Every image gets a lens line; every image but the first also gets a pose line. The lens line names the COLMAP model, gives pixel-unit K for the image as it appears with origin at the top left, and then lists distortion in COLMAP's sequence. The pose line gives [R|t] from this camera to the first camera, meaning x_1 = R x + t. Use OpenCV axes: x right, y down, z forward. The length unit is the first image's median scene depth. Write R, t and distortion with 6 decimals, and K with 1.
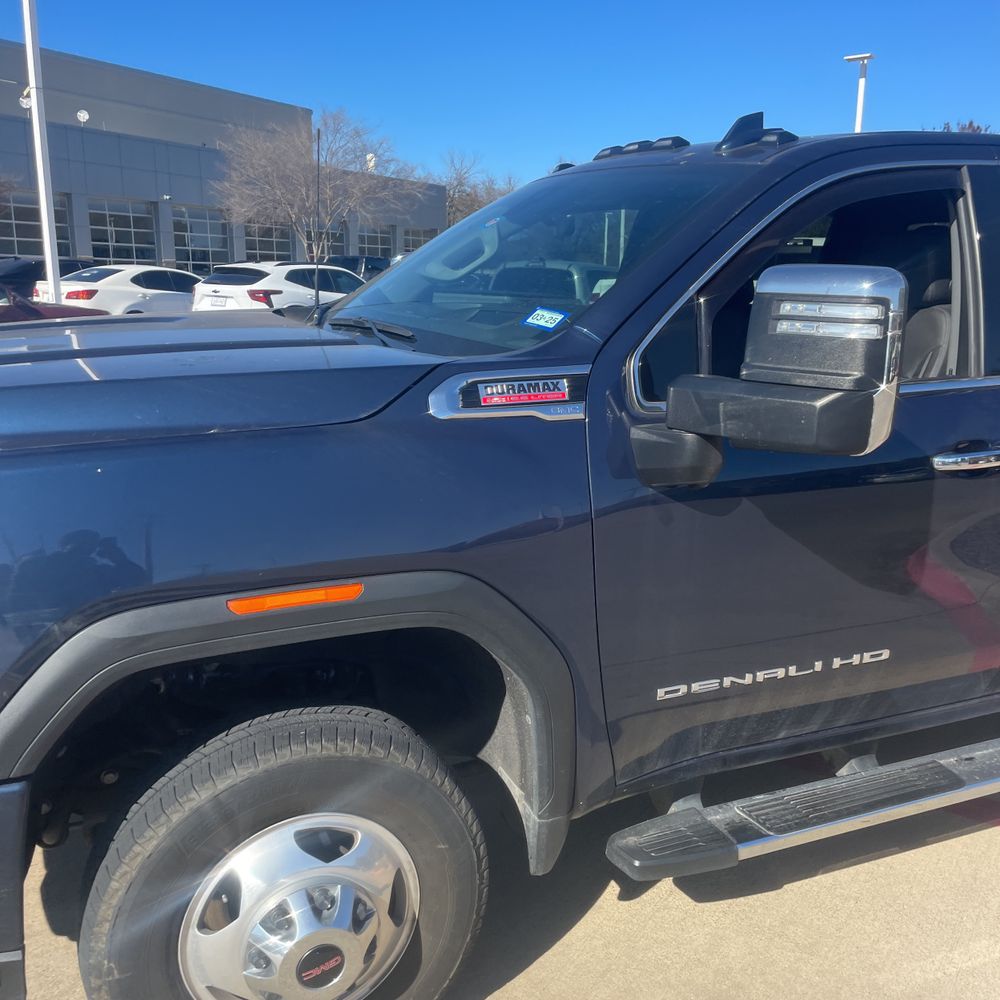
lens RADIAL K [[998.5, 0, 500.0], [0, 998.5, 500.0], [0, 0, 1]] dist [0.101566, -0.117961]
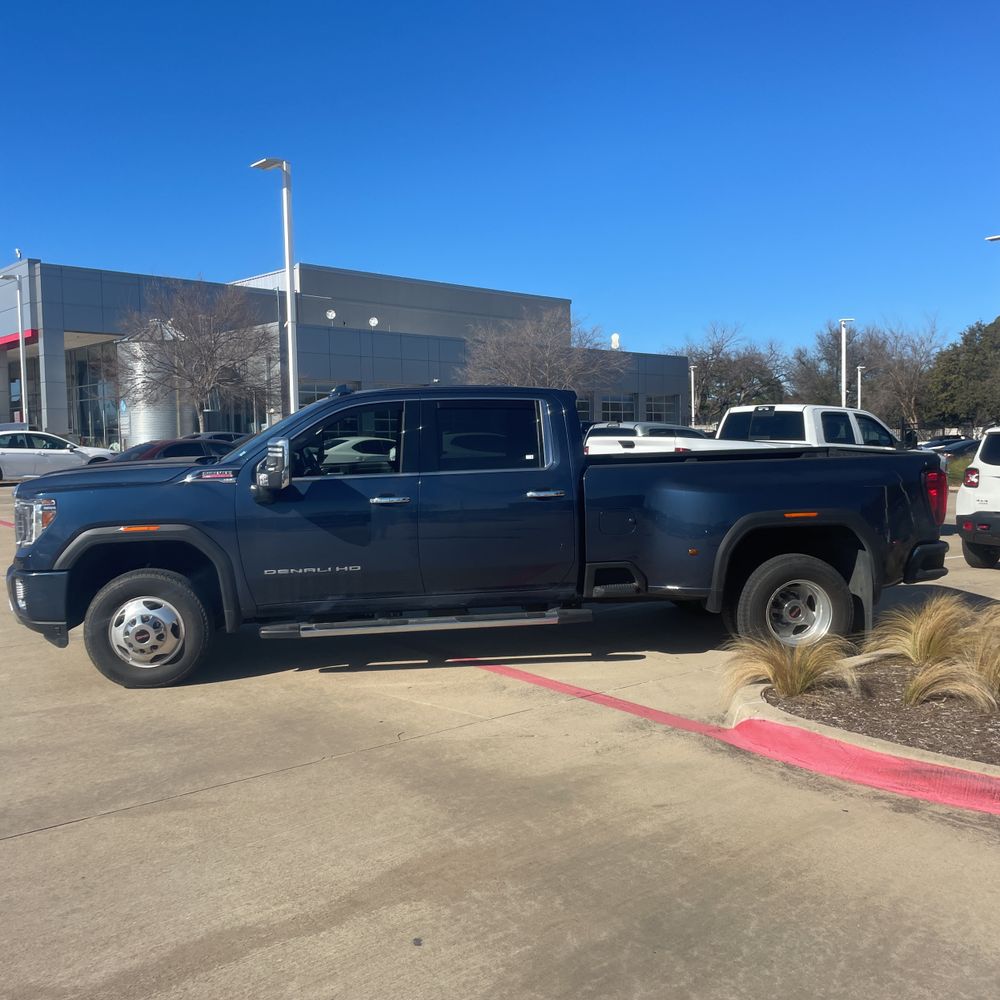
lens RADIAL K [[979.7, 0, 500.0], [0, 979.7, 500.0], [0, 0, 1]] dist [0.174325, -0.324721]
pose [[0.960131, -0.005218, -0.279502, 0.230833], [-0.038496, 0.987833, -0.150681, 0.054740], [0.276888, 0.155434, 0.948248, -0.233643]]
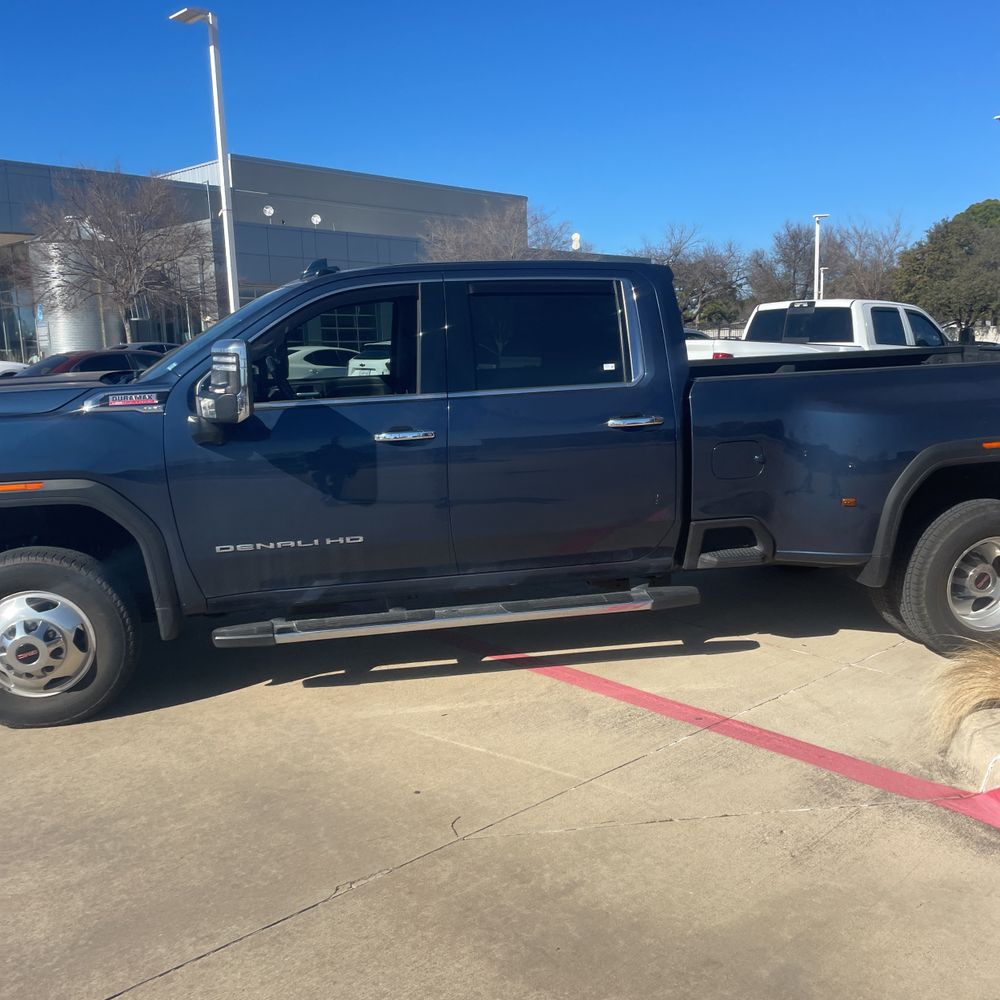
lens RADIAL K [[990.4, 0, 519.0], [0, 990.4, 504.7], [0, 0, 1]] dist [0.130213, -0.157802]
pose [[0.977012, -0.001535, -0.213179, 0.160119], [-0.011338, 0.998185, -0.059149, 0.029191], [0.212882, 0.060206, 0.975221, -0.114567]]
